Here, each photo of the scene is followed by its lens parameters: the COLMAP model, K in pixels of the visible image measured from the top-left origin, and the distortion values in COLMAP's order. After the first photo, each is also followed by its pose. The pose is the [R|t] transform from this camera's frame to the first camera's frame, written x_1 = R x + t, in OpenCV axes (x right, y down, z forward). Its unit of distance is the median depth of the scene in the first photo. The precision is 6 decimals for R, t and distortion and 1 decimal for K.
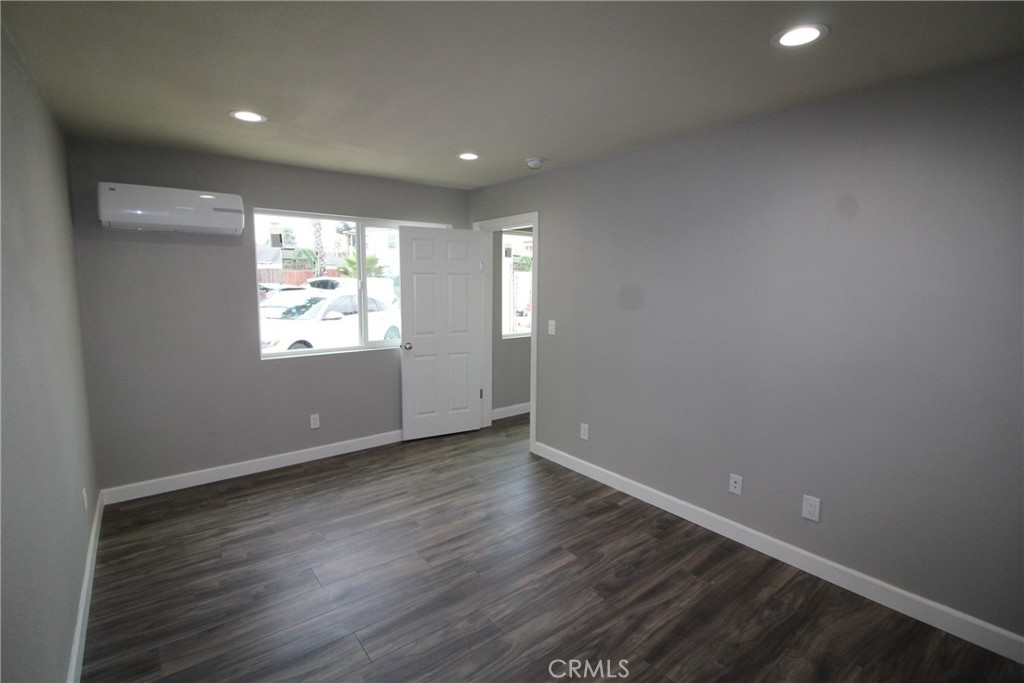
lens RADIAL K [[473.3, 0, 508.1], [0, 473.3, 337.7], [0, 0, 1]] dist [0.001646, -0.014820]
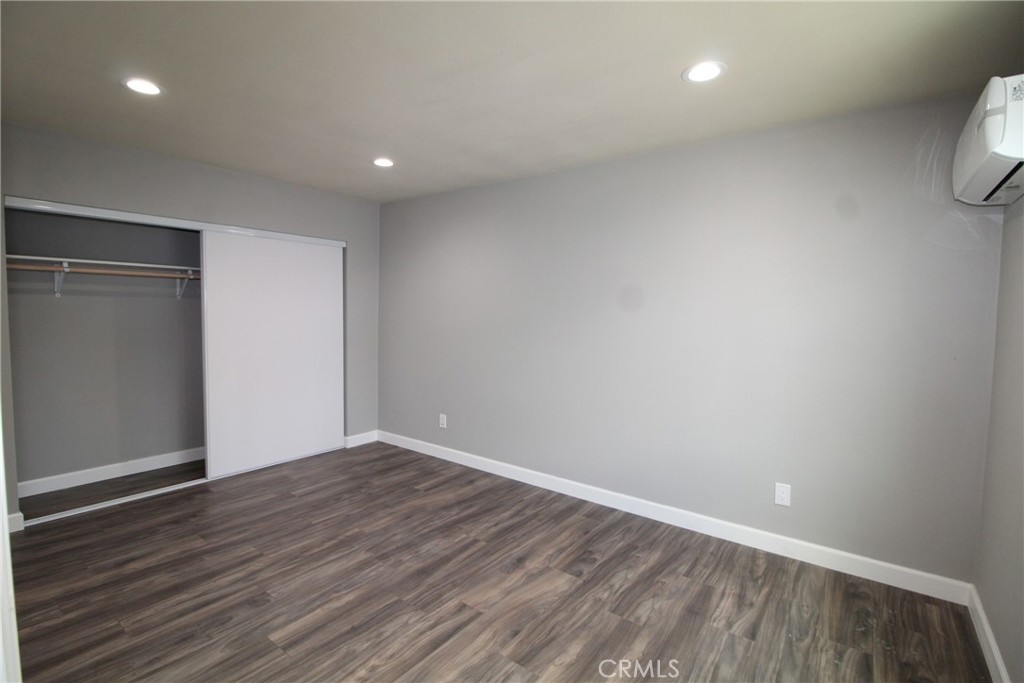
lens RADIAL K [[473.3, 0, 508.1], [0, 473.3, 337.7], [0, 0, 1]] dist [0.001646, -0.014820]
pose [[-0.965990, -0.005966, -0.258510, -0.026122], [-0.051815, 0.983923, 0.170910, -0.150152], [0.253334, 0.178492, -0.950769, 1.785004]]
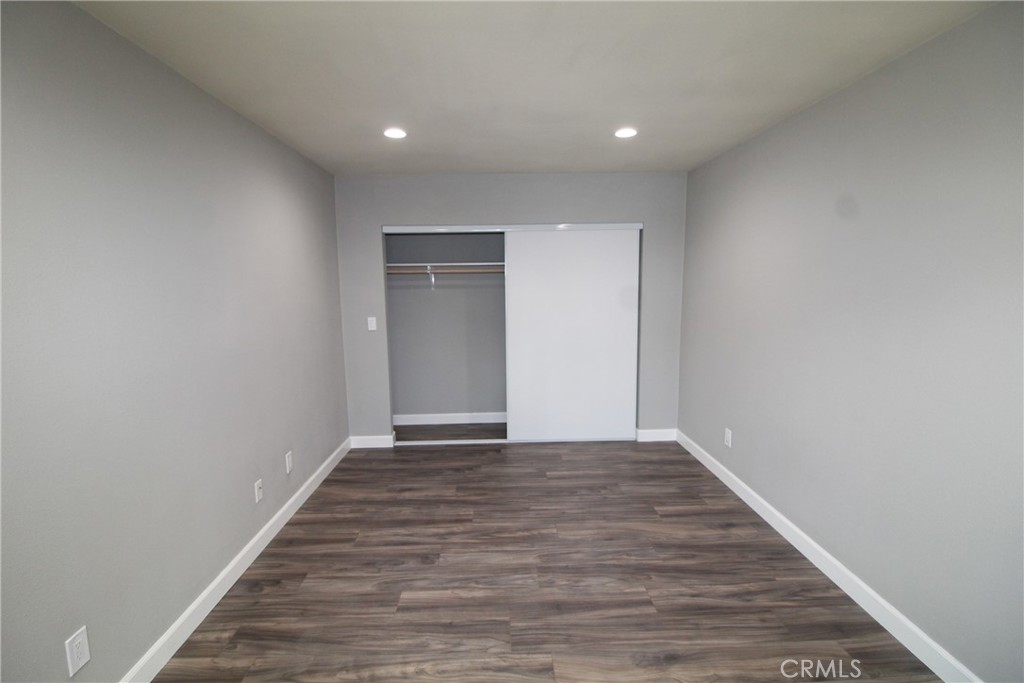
lens RADIAL K [[473.3, 0, 508.1], [0, 473.3, 337.7], [0, 0, 1]] dist [0.001646, -0.014820]
pose [[-0.805952, -0.067325, 0.588139, -0.515085], [0.078179, 0.972705, 0.218479, -0.176460], [-0.586795, 0.222064, -0.778691, 1.520561]]
